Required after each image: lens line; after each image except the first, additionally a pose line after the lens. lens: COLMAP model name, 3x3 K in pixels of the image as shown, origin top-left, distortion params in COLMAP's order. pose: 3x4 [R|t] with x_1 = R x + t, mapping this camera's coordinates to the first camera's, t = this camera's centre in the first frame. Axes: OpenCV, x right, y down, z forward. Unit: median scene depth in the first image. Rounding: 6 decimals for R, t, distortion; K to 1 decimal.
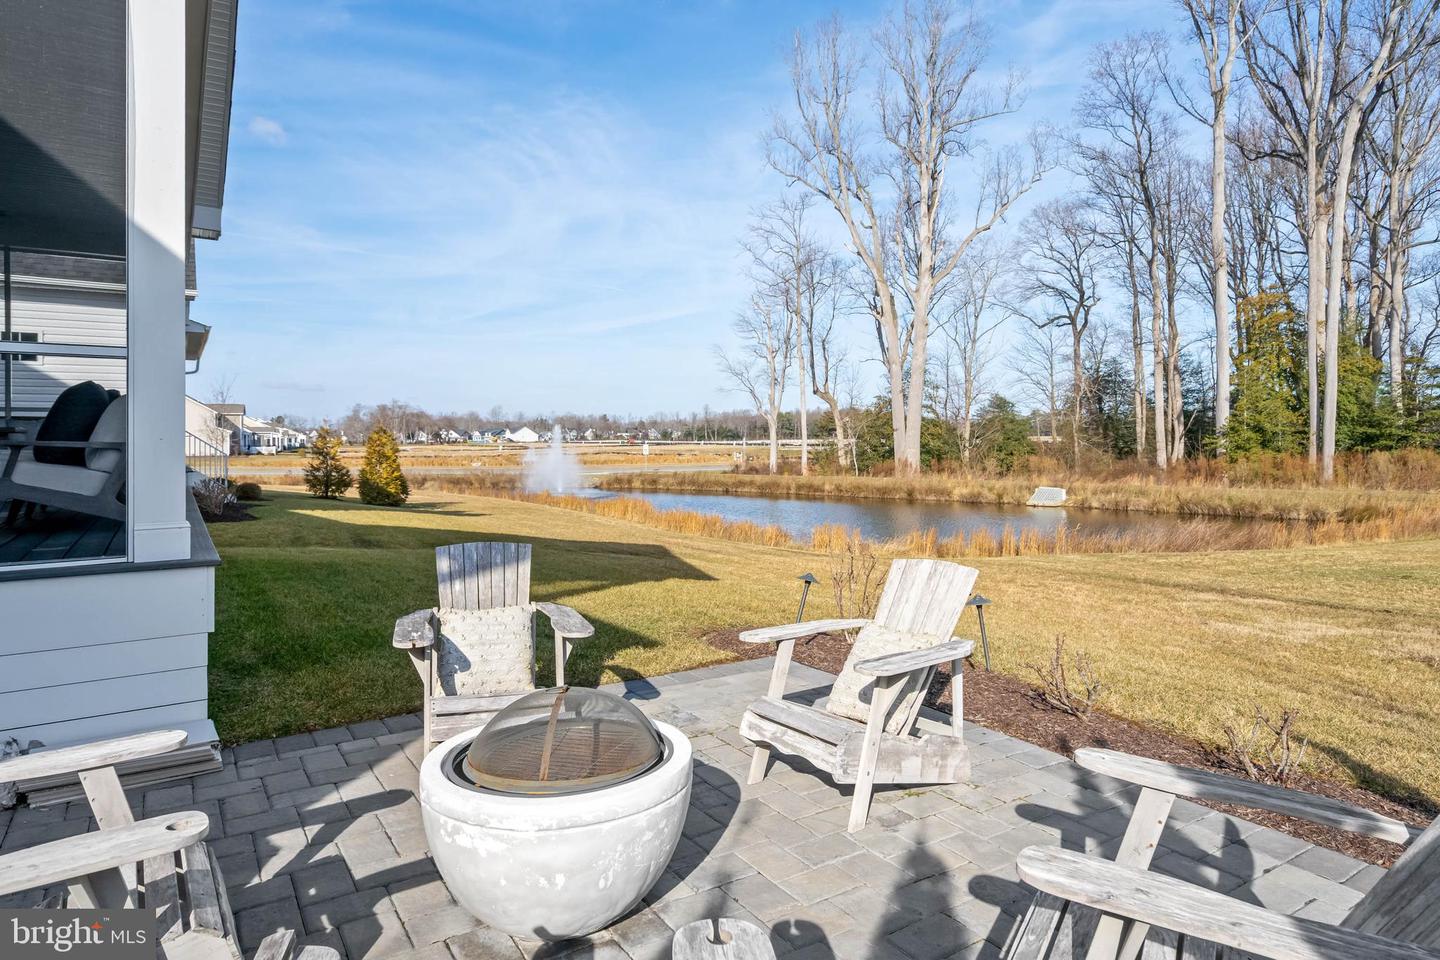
lens RADIAL K [[826.4, 0, 721.1], [0, 826.4, 430.0], [0, 0, 1]] dist [0.000463, -0.000473]
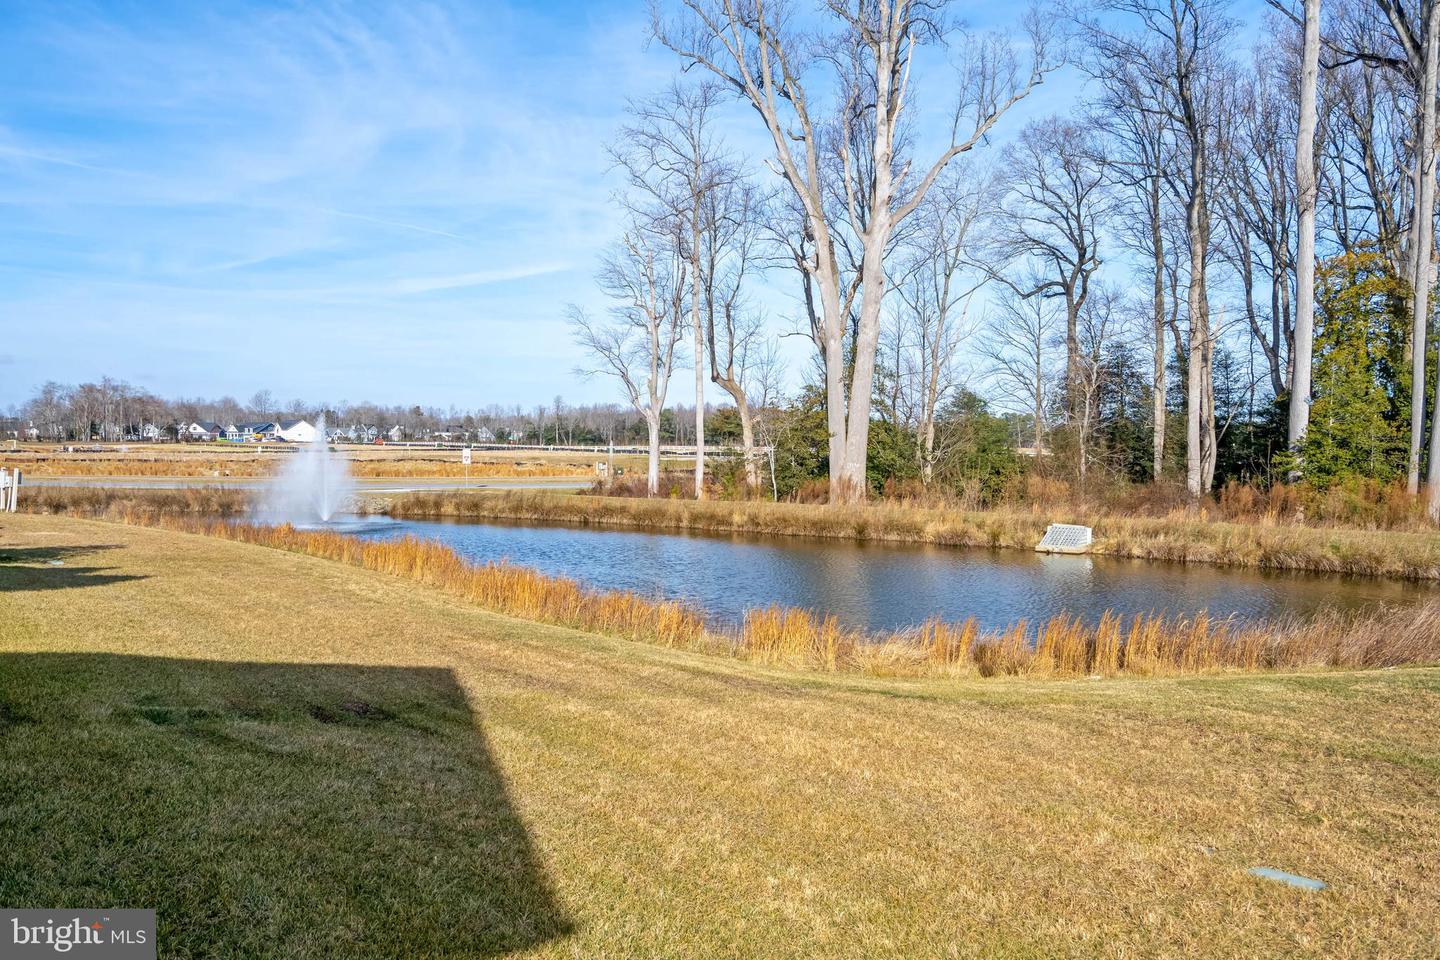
lens RADIAL K [[1102.8, 0, 720.0], [0, 1102.8, 480.0], [0, 0, 1]] dist [0.005541, 0.003149]
pose [[0.991585, 0.014719, 0.128615, -0.000308], [-0.020264, 0.998916, 0.041909, 0.000614], [-0.127859, -0.044162, 0.990809, 0.092743]]
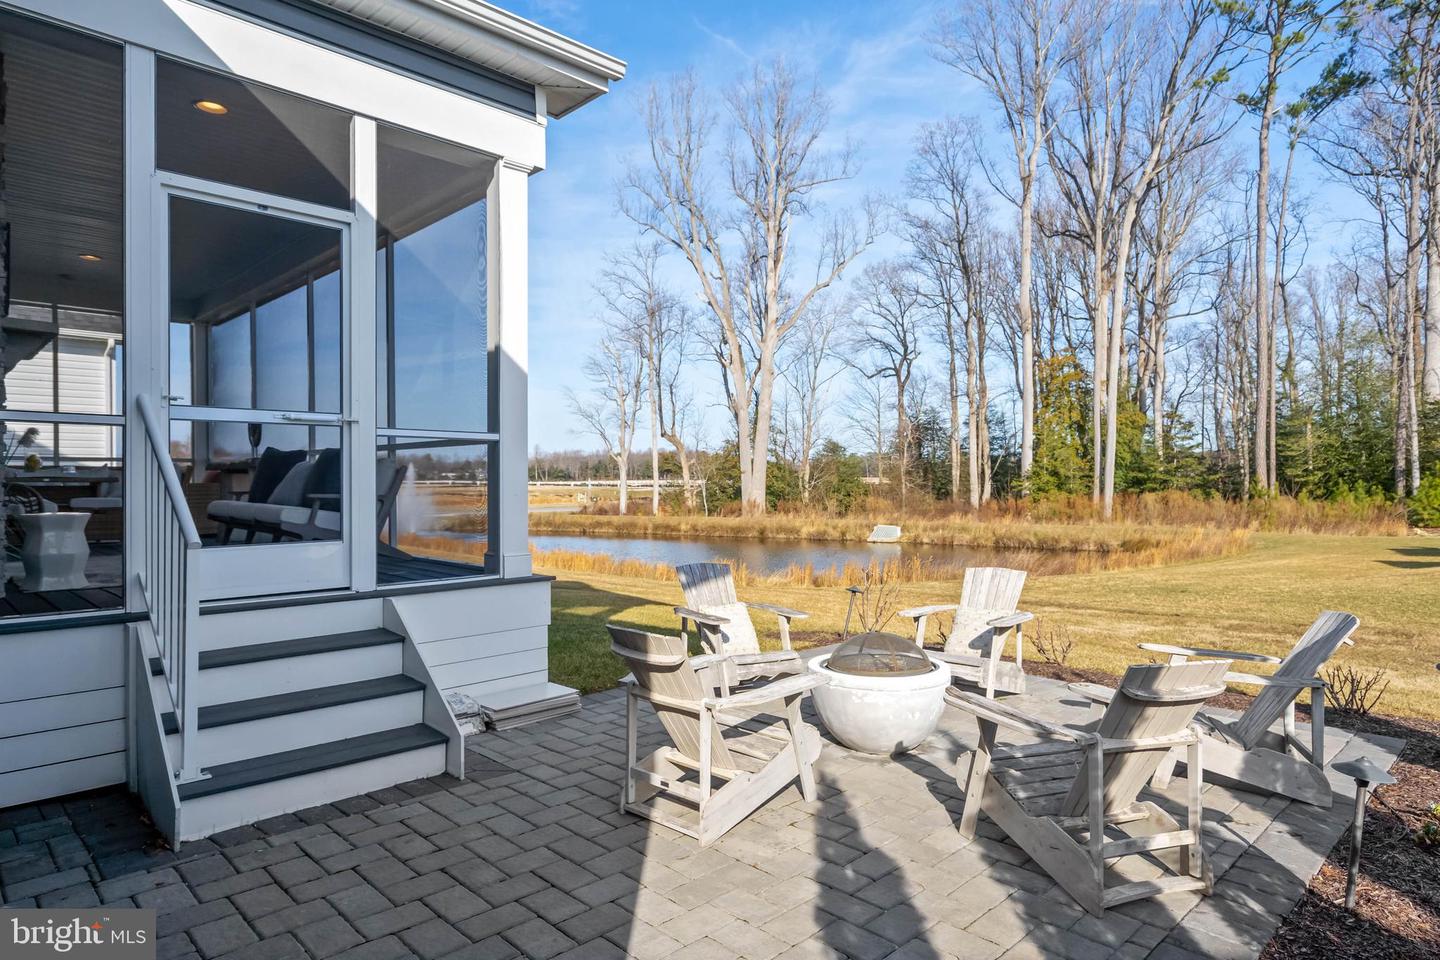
lens RADIAL K [[821.0, 0, 720.0], [0, 821.0, 480.0], [0, 0, 1]] dist [0.002717, 0.000808]
pose [[0.979814, 0.002444, 0.199896, -0.026844], [-0.004695, 0.999931, 0.010789, -0.001486], [-0.199856, -0.011510, 0.979758, -0.022223]]
